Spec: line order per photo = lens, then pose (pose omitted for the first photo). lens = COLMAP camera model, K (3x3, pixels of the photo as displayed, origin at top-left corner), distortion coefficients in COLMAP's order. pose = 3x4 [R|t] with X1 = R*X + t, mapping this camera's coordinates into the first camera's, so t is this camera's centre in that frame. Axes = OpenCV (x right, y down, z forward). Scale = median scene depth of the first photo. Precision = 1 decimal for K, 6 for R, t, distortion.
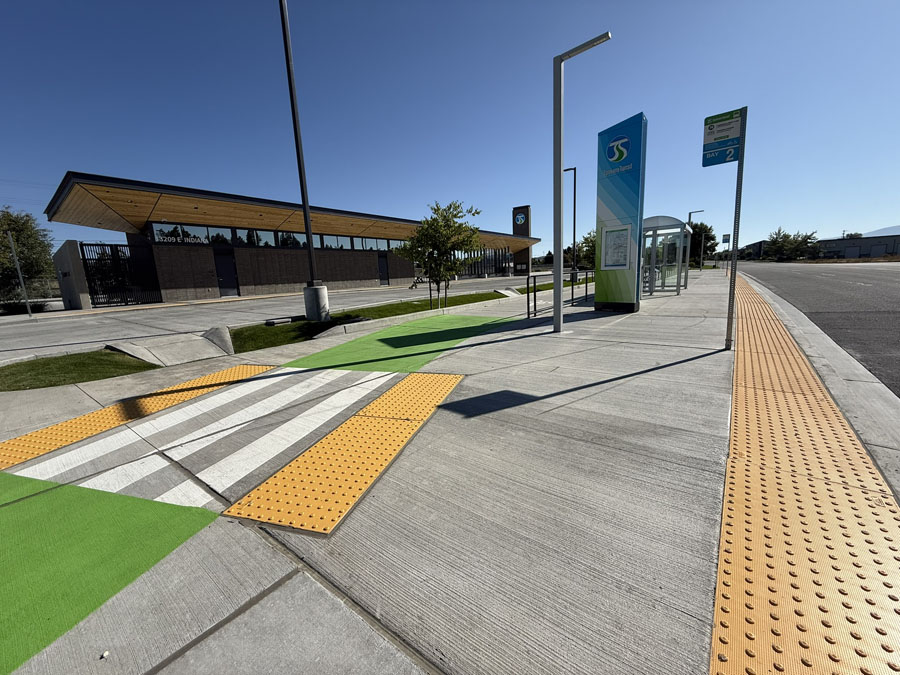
lens RADIAL K [[358.6, 0, 450.0], [0, 358.6, 337.5], [0, 0, 1]] dist [-0.000378, 0.000115]
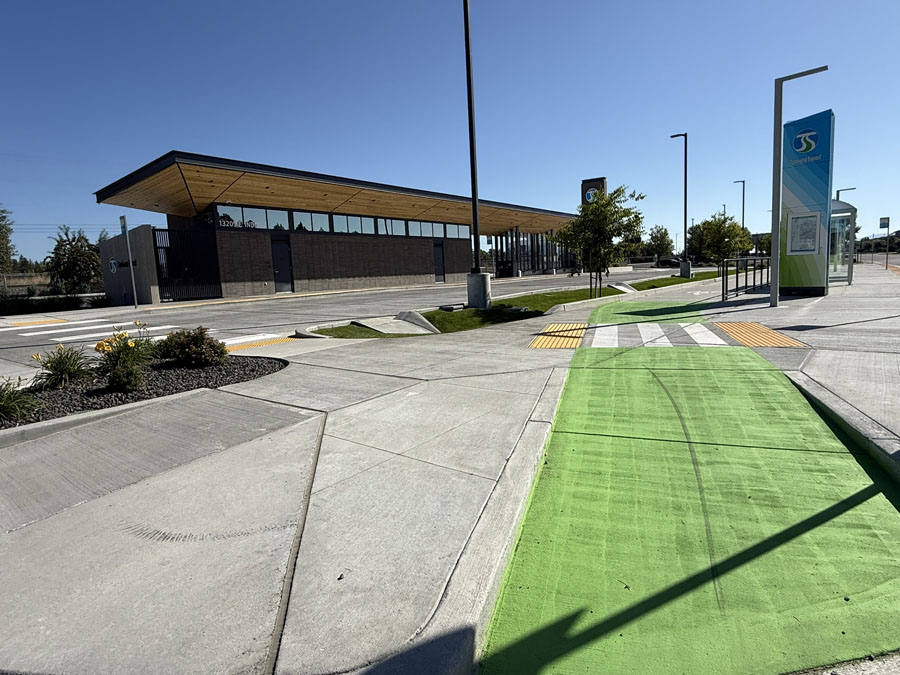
lens RADIAL K [[540.1, 0, 450.0], [0, 540.1, 337.5], [0, 0, 1]] dist [0.004148, -0.000176]
pose [[0.999994, 0.000994, -0.003367, -0.283703], [-0.001182, 0.998405, -0.056447, 0.070818], [0.003305, 0.056450, 0.998400, -0.277839]]
